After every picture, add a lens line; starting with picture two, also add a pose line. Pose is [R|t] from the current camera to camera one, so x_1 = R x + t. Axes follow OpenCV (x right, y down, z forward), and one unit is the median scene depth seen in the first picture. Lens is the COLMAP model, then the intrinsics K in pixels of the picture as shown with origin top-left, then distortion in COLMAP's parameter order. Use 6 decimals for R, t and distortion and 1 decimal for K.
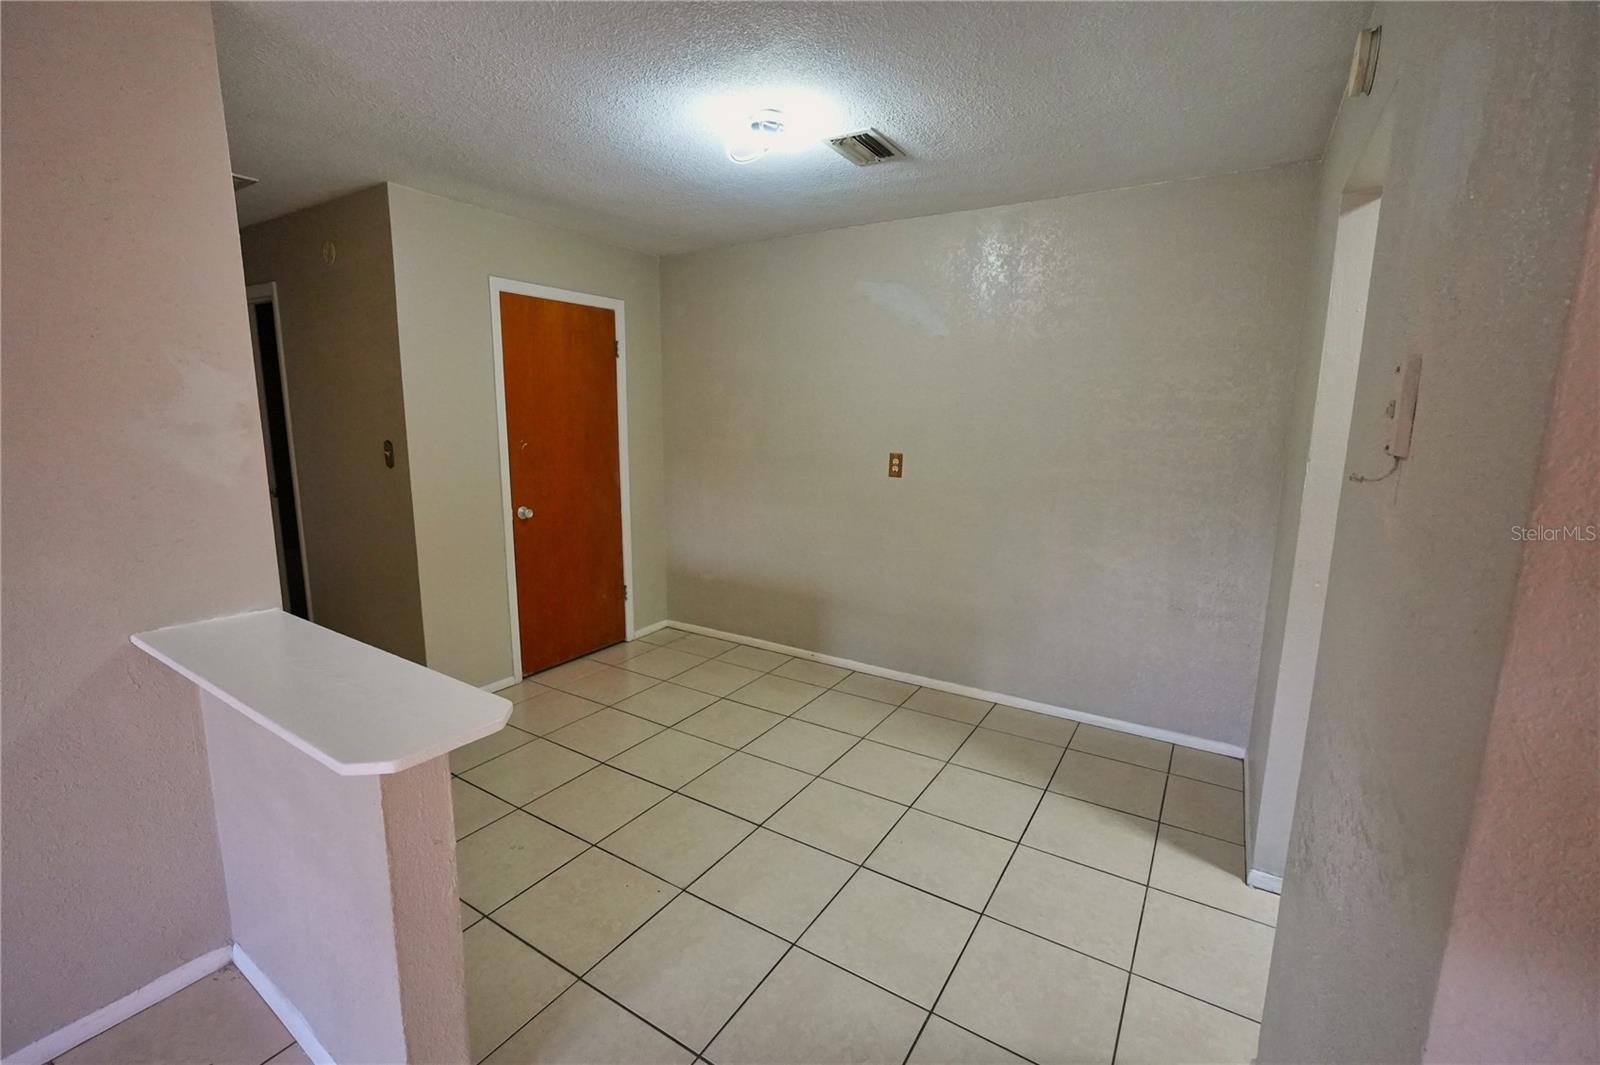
lens RADIAL K [[703.4, 0, 799.3], [0, 703.4, 529.5], [0, 0, 1]] dist [-0.012923, 0.000975]
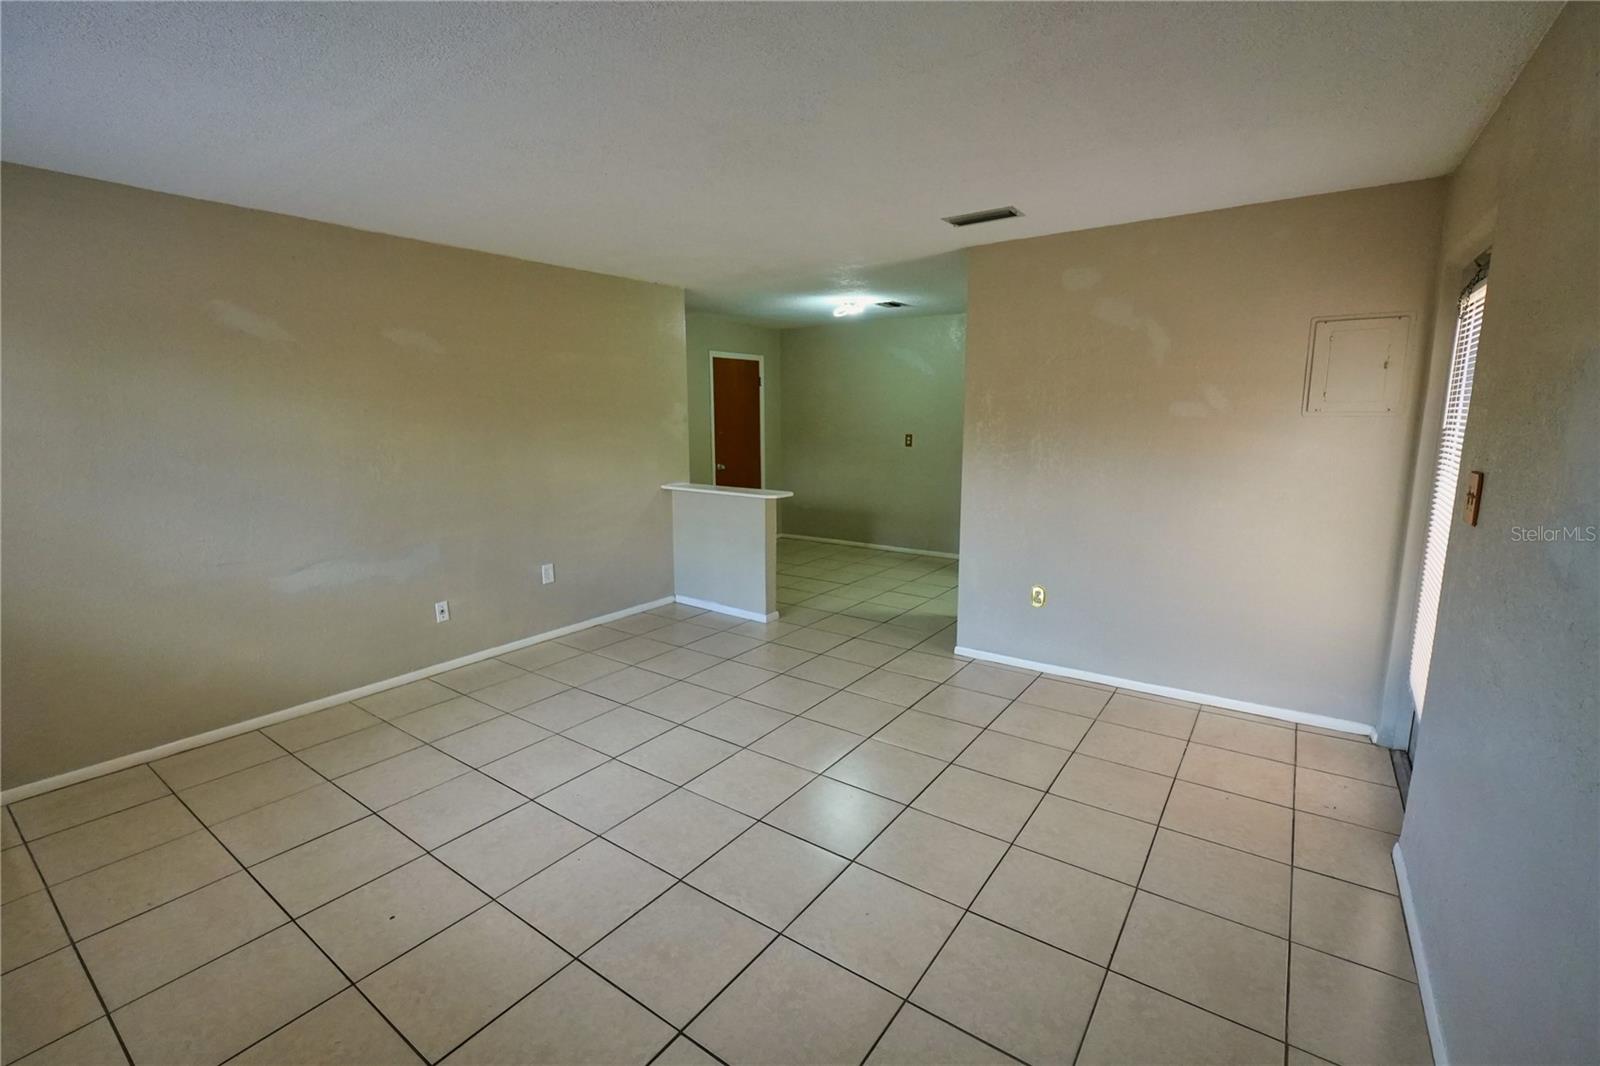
lens RADIAL K [[703.4, 0, 799.3], [0, 703.4, 530.0], [0, 0, 1]] dist [-0.012923, 0.000975]
pose [[0.998328, -0.005793, -0.057514, -0.053879], [0.005612, 0.999979, -0.003312, 0.159626], [0.057532, 0.002984, 0.998339, -0.946801]]
